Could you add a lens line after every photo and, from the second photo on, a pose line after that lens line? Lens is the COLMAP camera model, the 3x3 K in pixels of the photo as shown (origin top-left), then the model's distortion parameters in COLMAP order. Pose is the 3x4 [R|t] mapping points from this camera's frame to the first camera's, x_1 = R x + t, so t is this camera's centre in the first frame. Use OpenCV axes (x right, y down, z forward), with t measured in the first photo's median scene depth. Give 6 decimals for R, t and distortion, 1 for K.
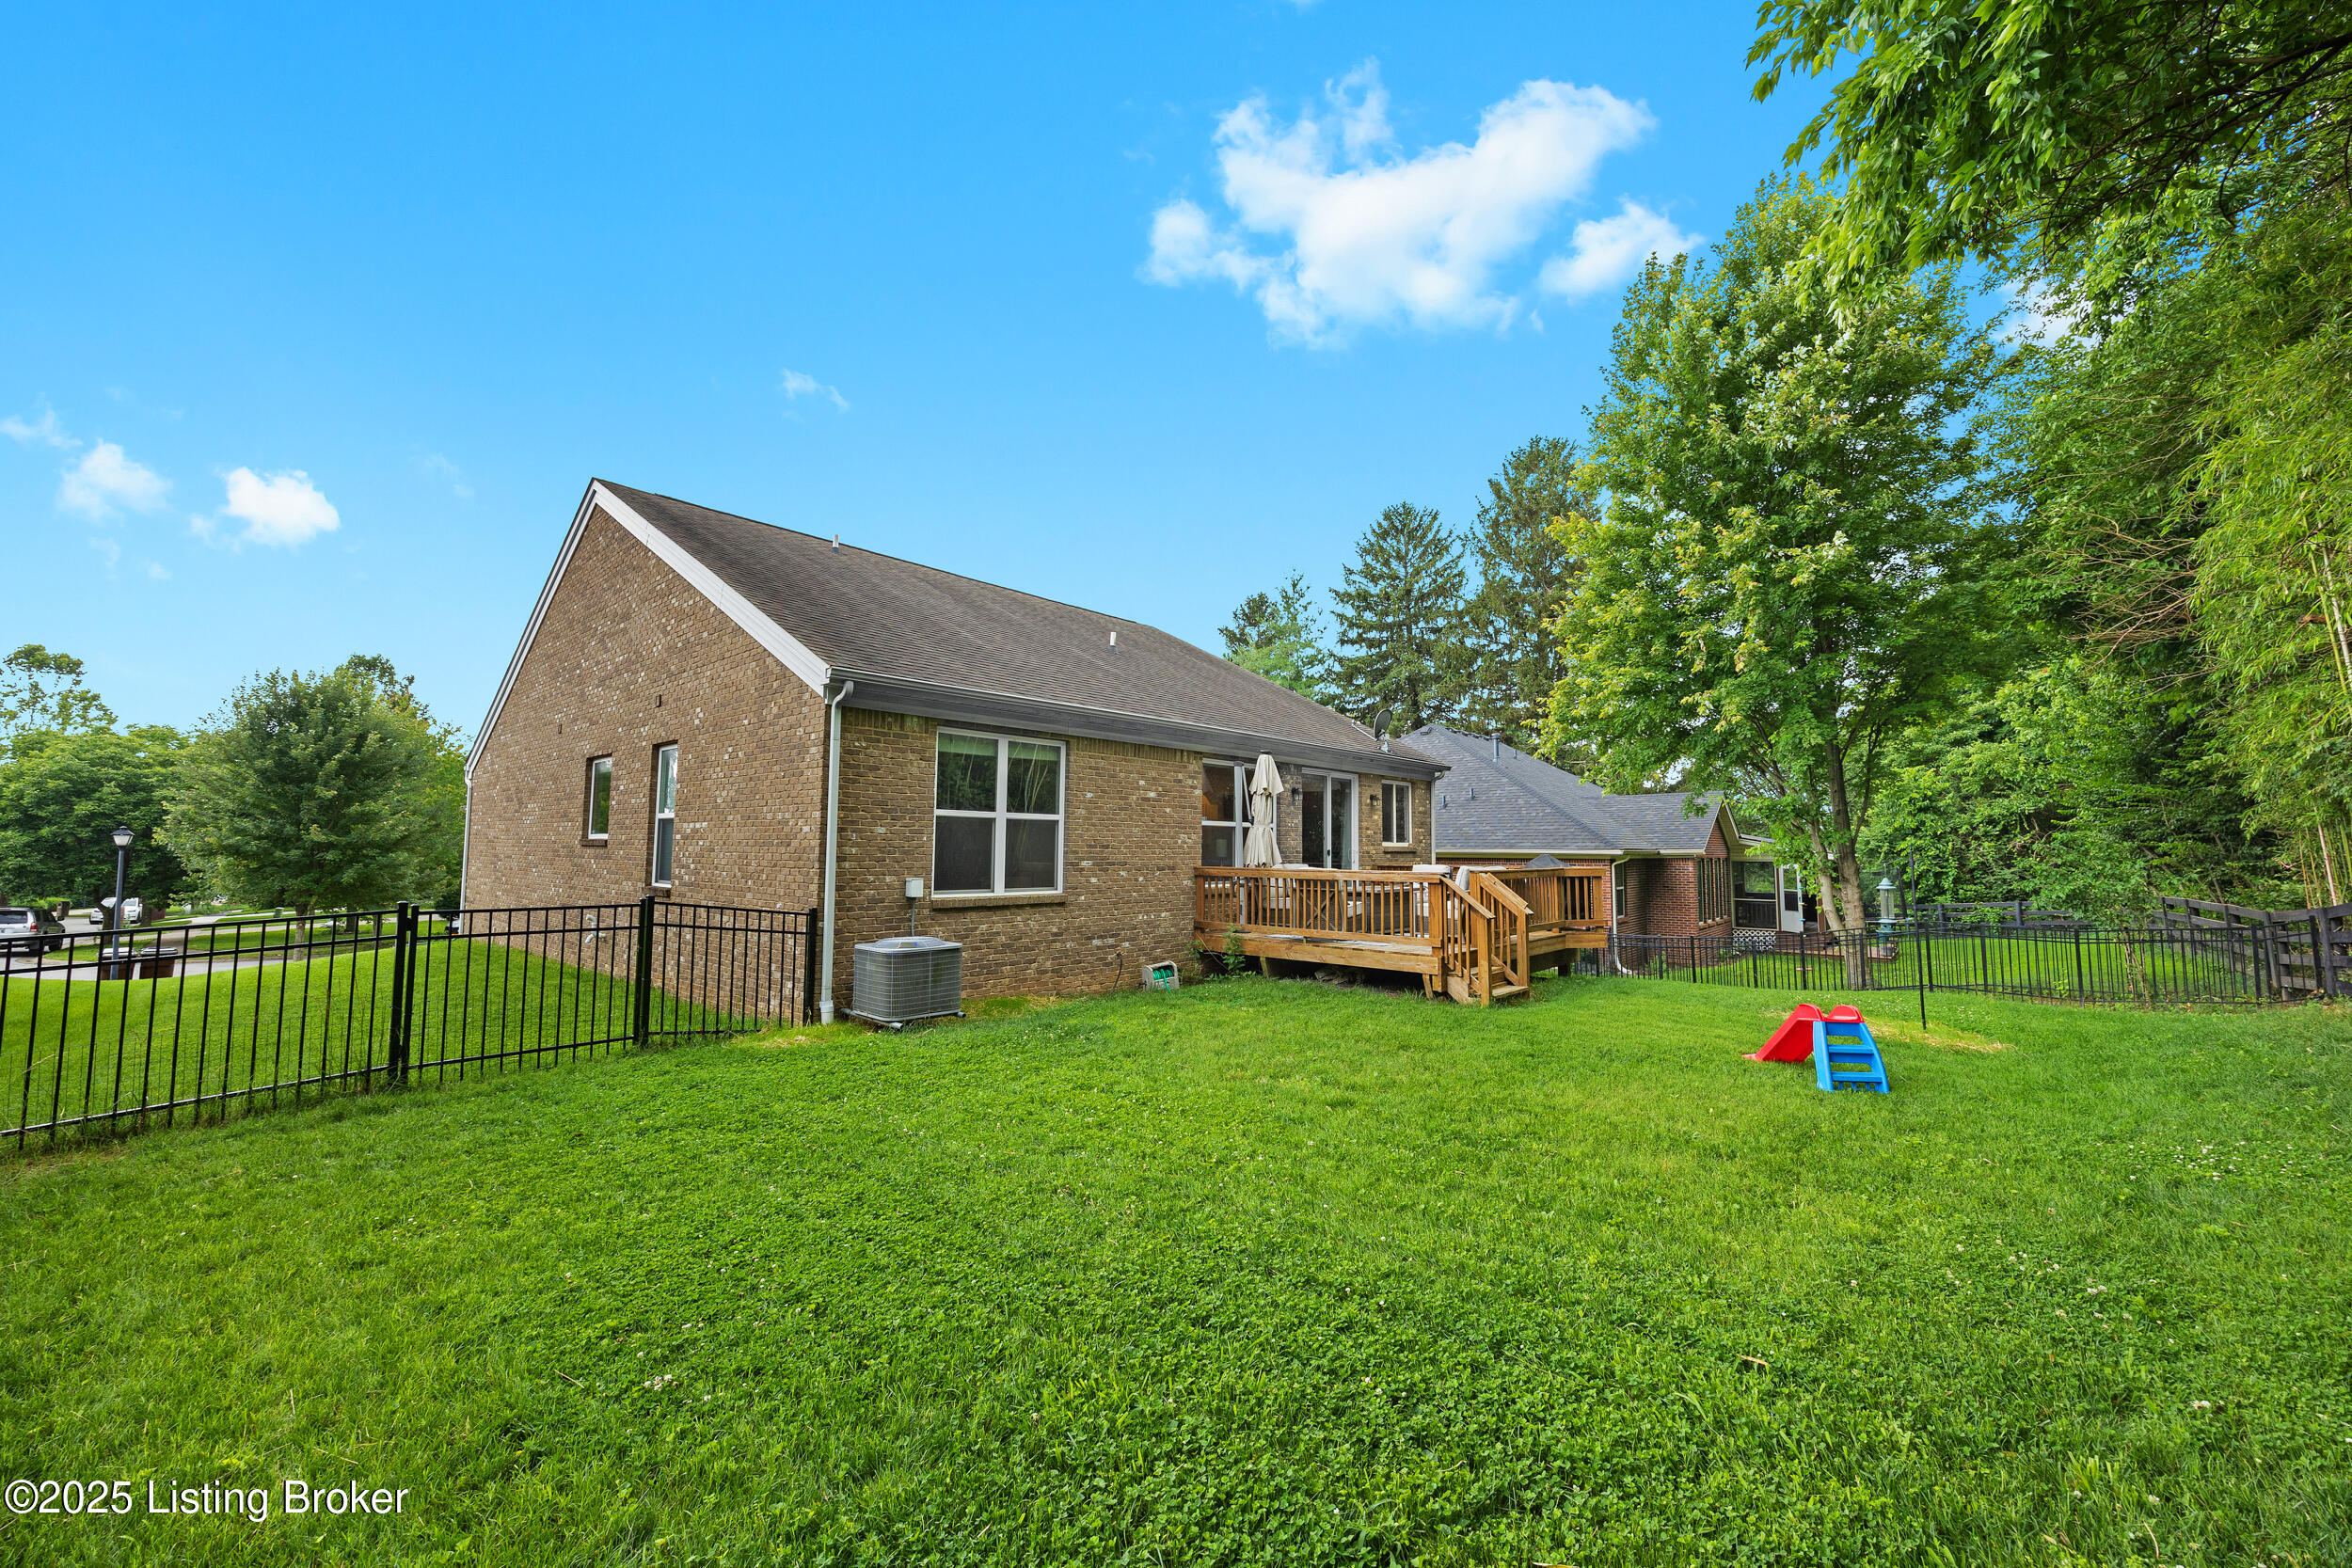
lens RADIAL K [[896.7, 0, 1161.8], [0, 896.7, 780.8], [0, 0, 1]] dist [-0.003816, 0.000244]
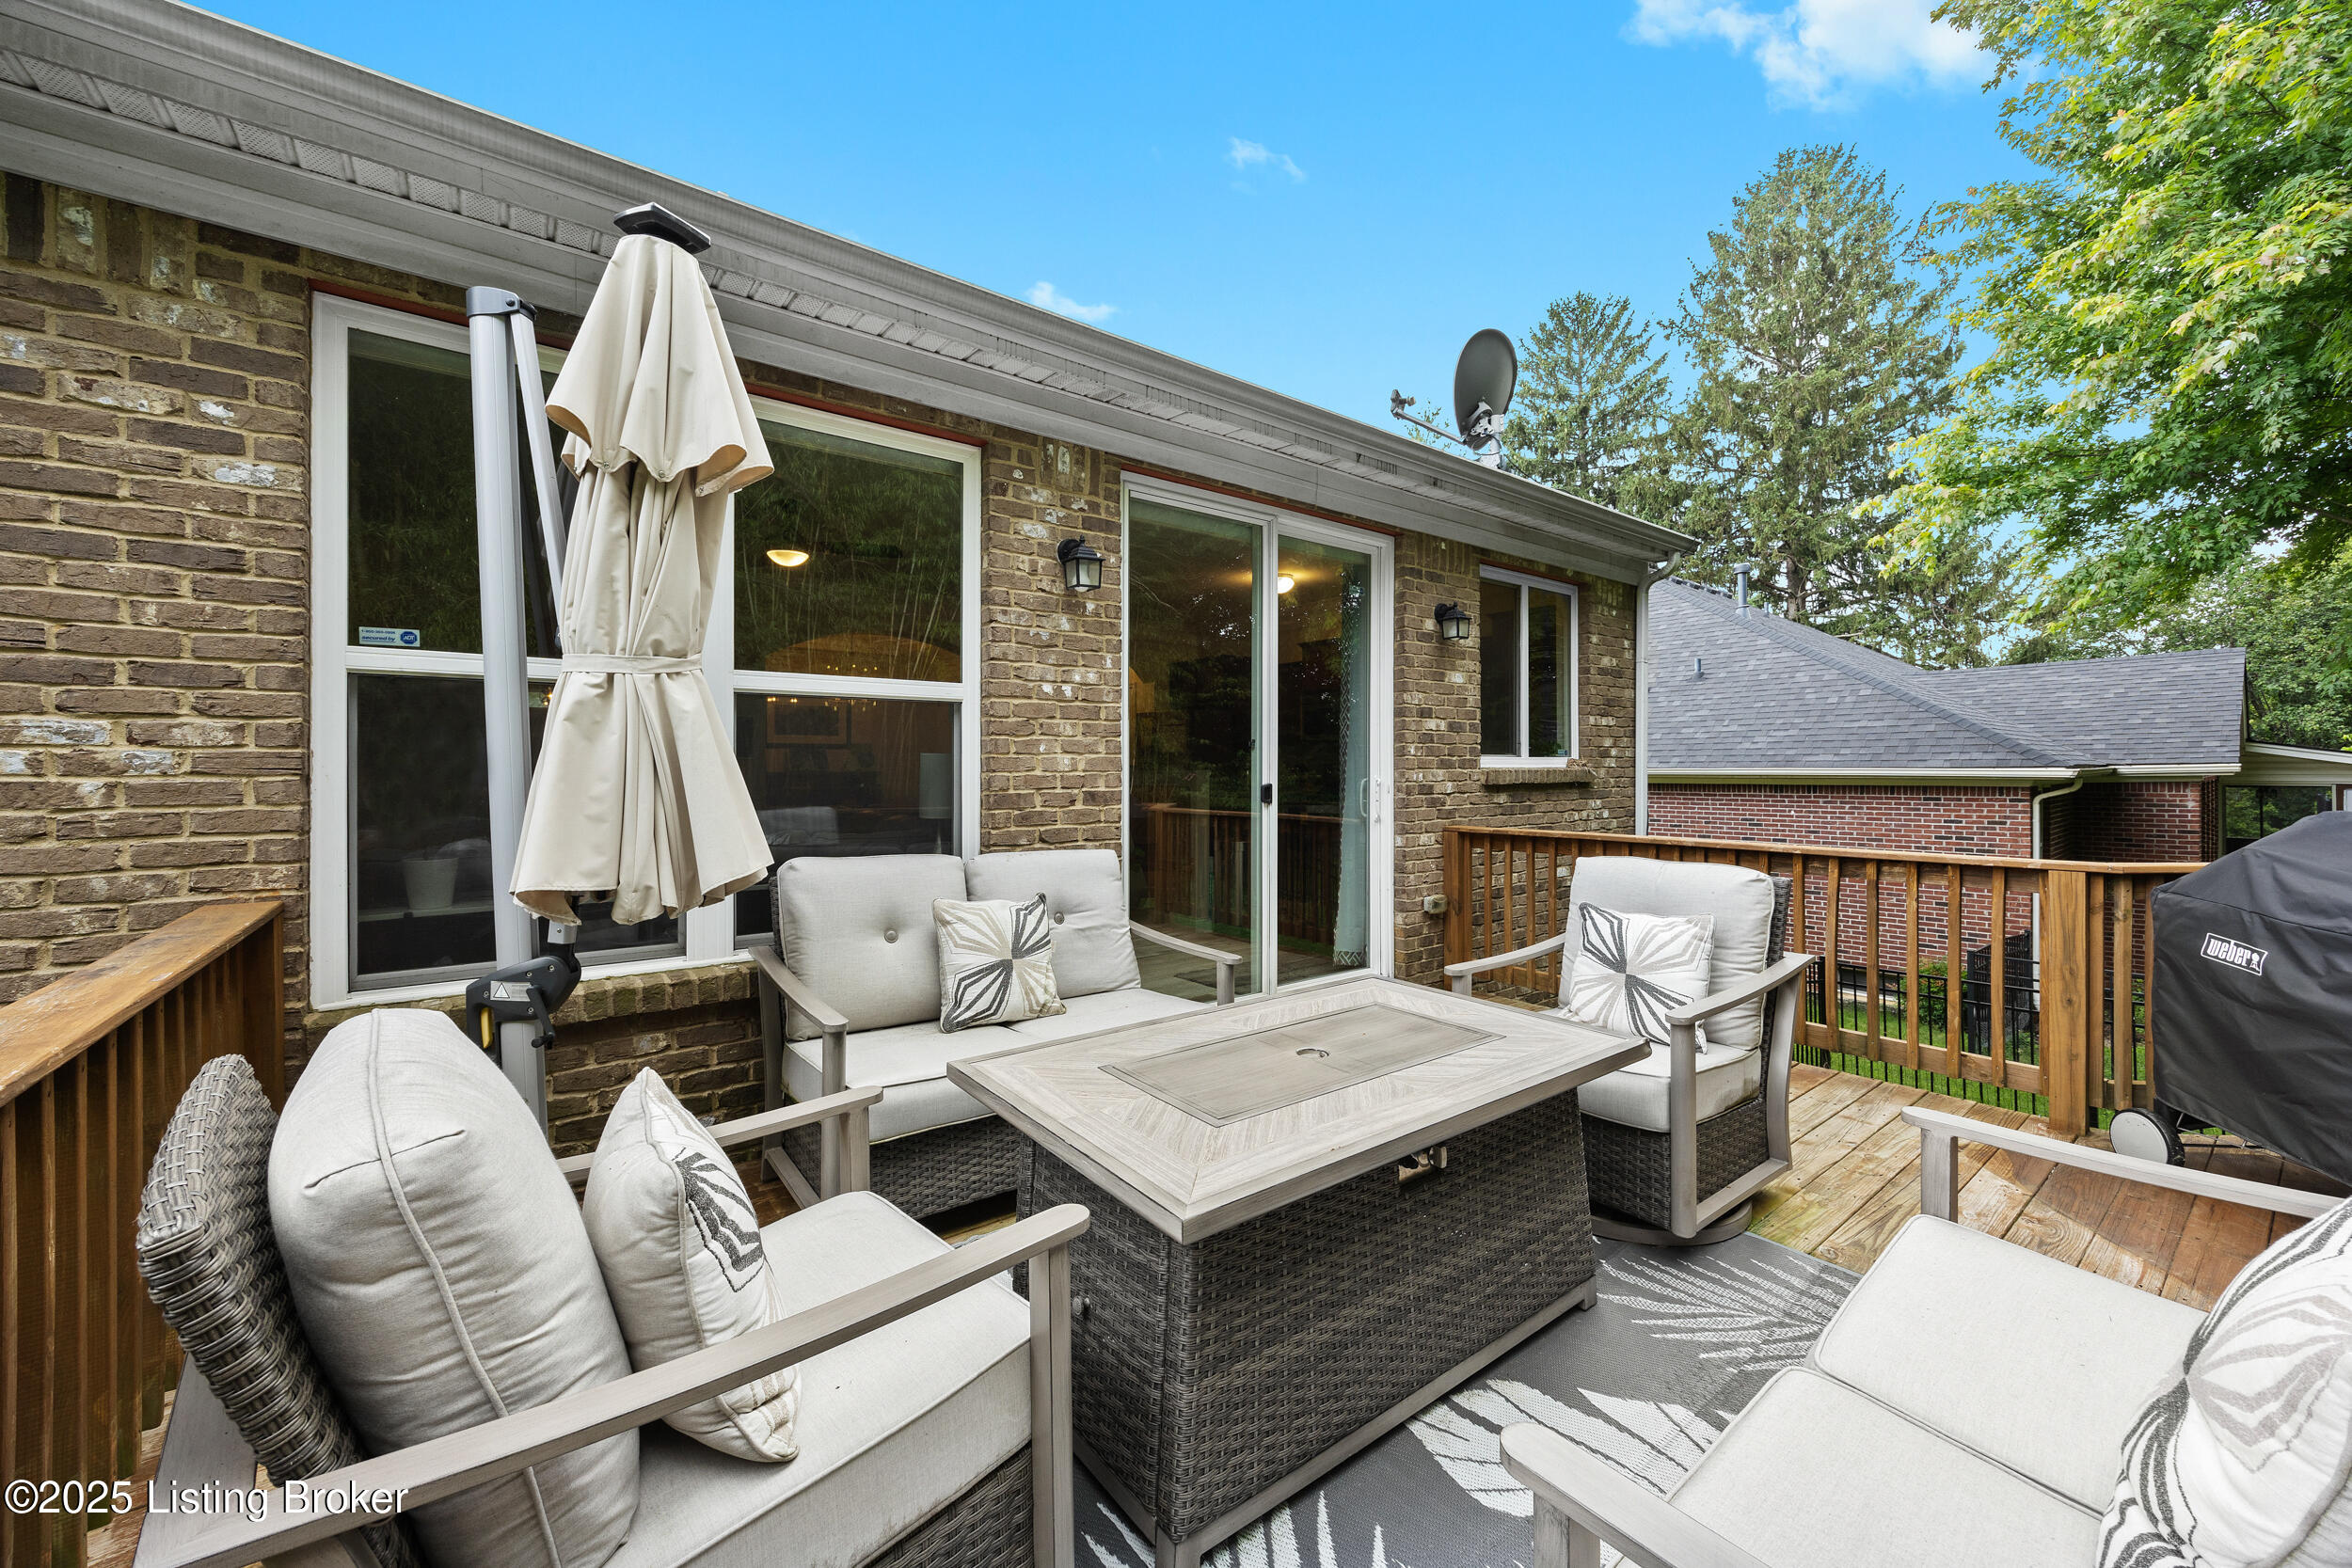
lens RADIAL K [[896.7, 0, 1189.2], [0, 896.7, 779.8], [0, 0, 1]] dist [-0.003816, 0.000244]
pose [[0.989022, -0.015334, -0.146968, 0.068594], [0.027219, 0.996487, 0.079197, 0.017621], [0.145237, -0.082328, 0.985966, 0.241014]]
